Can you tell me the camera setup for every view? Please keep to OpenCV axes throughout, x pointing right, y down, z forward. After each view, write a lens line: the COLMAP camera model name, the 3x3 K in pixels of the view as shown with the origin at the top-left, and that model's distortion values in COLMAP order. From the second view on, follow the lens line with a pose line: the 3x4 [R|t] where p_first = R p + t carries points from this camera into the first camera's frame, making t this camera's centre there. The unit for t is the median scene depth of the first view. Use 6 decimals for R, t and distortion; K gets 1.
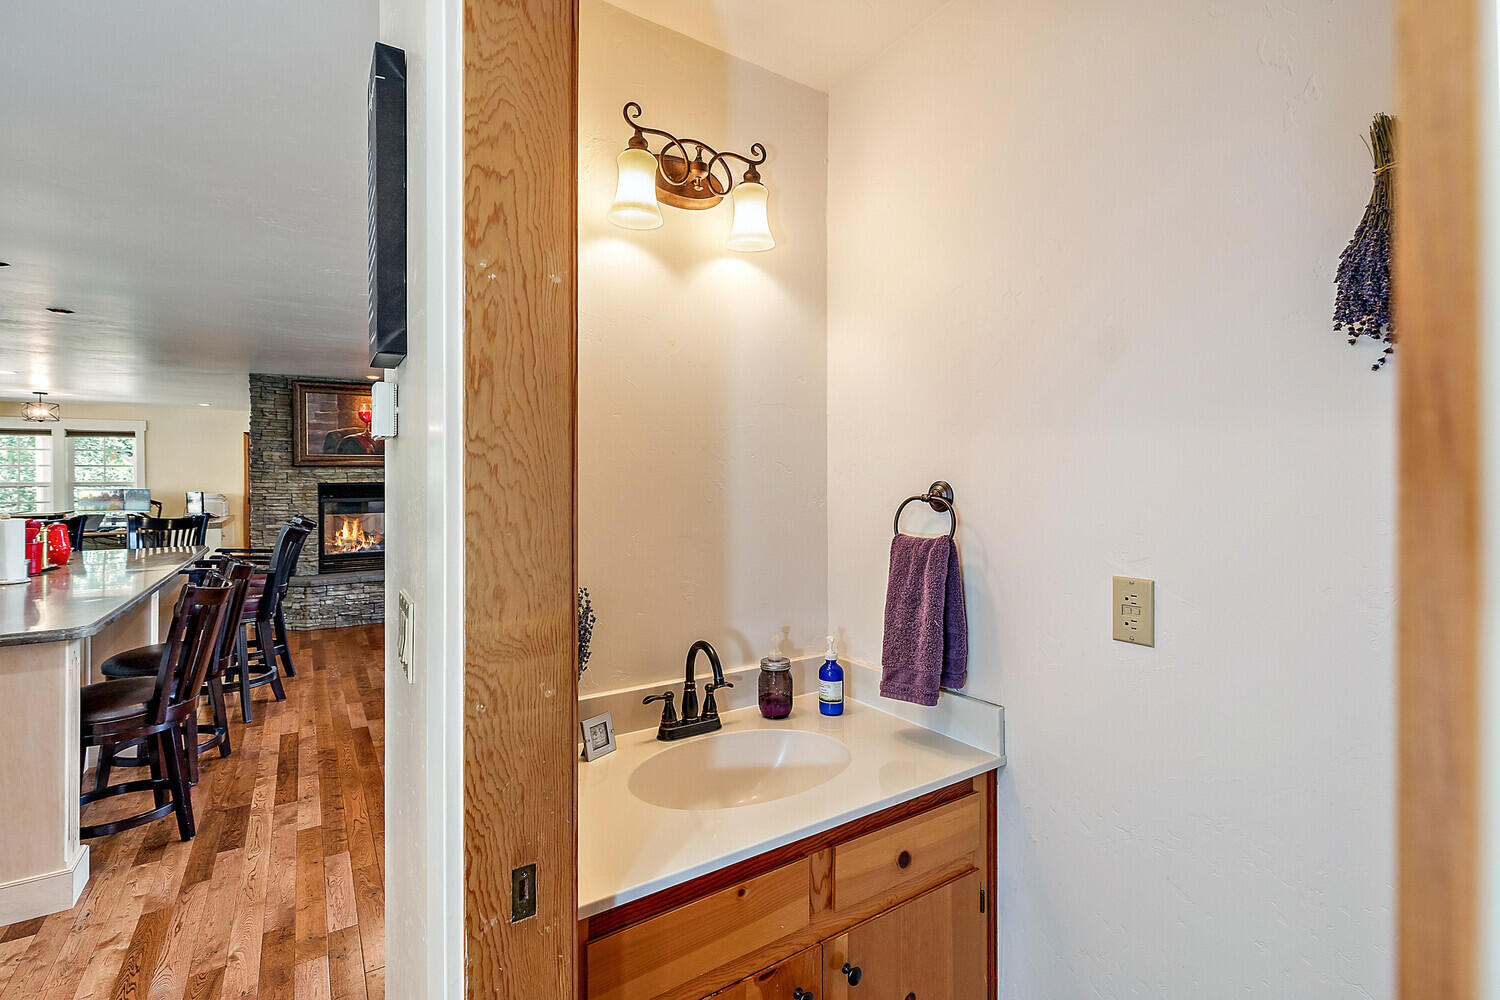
lens RADIAL K [[679.5, 0, 743.9], [0, 679.5, 486.3], [0, 0, 1]] dist [0.005328, 0.000686]
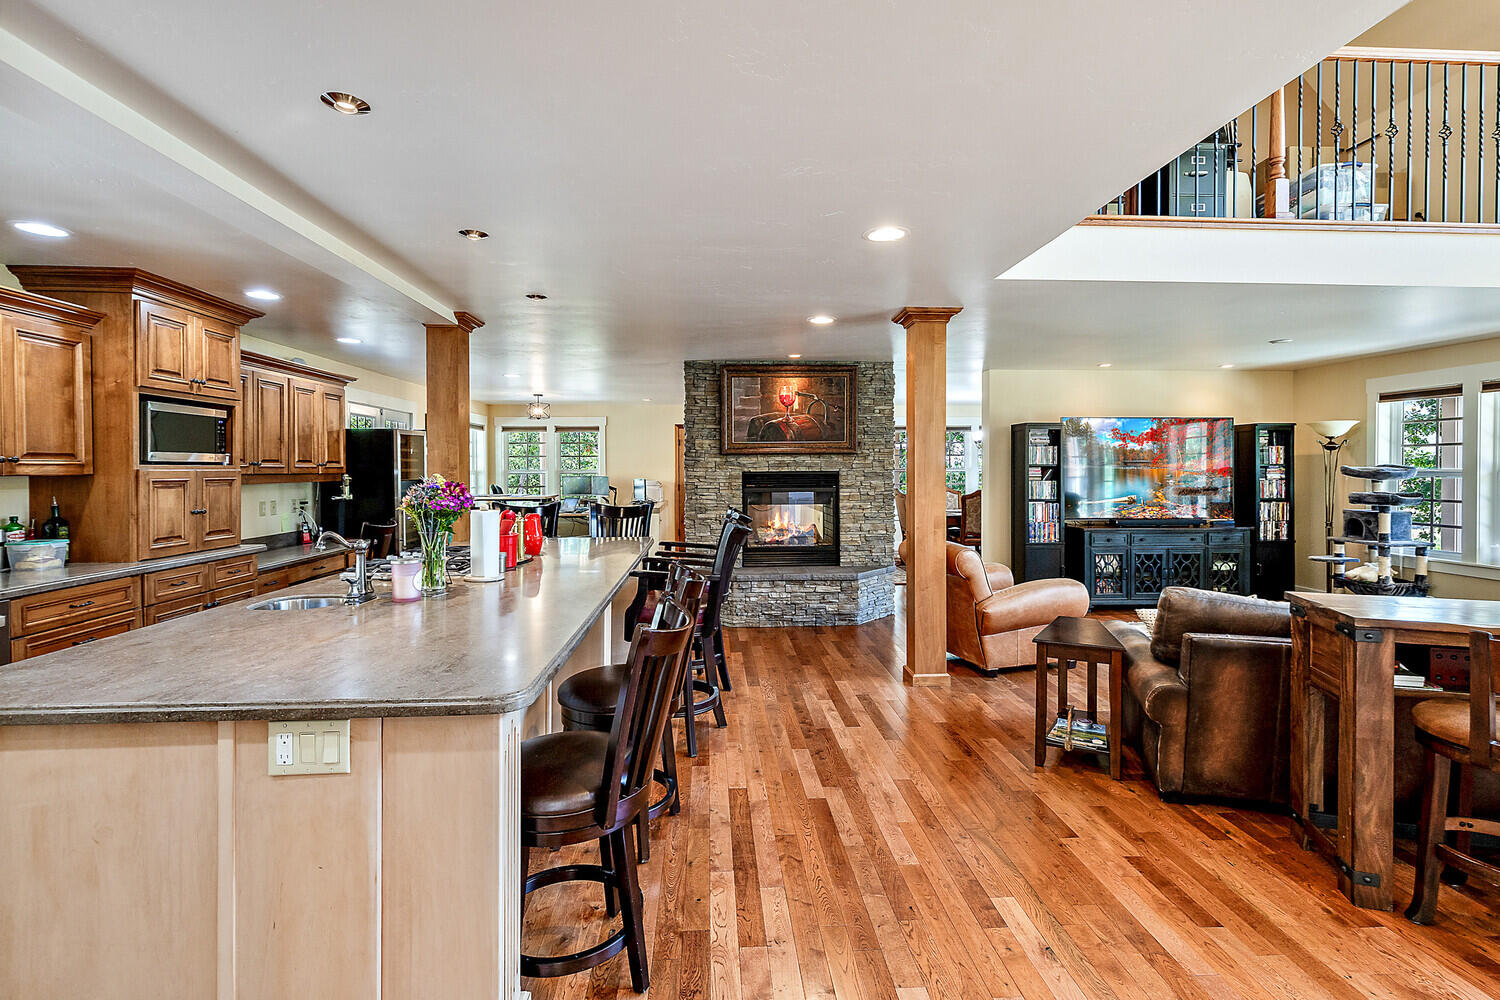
lens RADIAL K [[679.5, 0, 752.3], [0, 679.5, 487.8], [0, 0, 1]] dist [0.005328, 0.000686]
pose [[0.872398, 0.015542, -0.488548, -0.228594], [-0.006326, 0.999770, 0.020509, -0.003169], [0.488755, -0.014801, 0.872296, 0.272930]]
